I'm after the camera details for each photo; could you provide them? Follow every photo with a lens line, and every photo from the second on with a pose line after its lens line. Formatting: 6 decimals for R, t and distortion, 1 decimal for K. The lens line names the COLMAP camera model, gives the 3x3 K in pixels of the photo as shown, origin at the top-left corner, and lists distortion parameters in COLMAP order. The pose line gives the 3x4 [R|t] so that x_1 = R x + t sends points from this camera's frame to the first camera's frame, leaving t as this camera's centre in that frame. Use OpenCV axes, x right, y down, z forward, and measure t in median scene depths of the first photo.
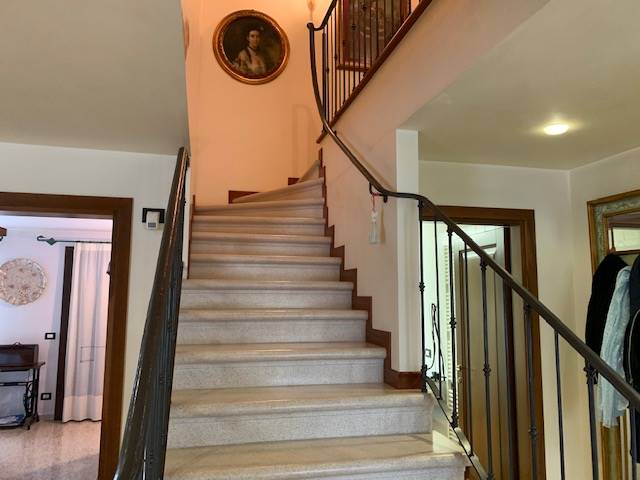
lens RADIAL K [[485.7, 0, 320.0], [0, 485.7, 240.0], [0, 0, 1]] dist [0.034668, -0.002234]
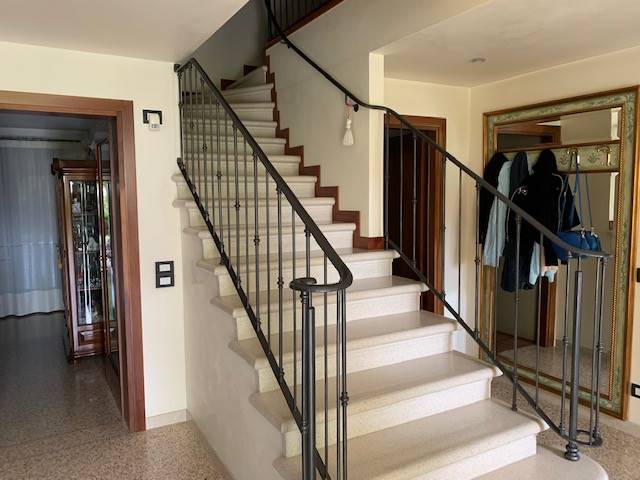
lens RADIAL K [[501.2, 0, 320.0], [0, 501.2, 240.0], [0, 0, 1]] dist [0.081286, -0.159873]
pose [[0.959204, -0.046572, 0.278852, -0.314701], [-0.007305, 0.981926, 0.189125, 0.005064], [-0.282620, -0.183447, 0.941527, -0.266772]]
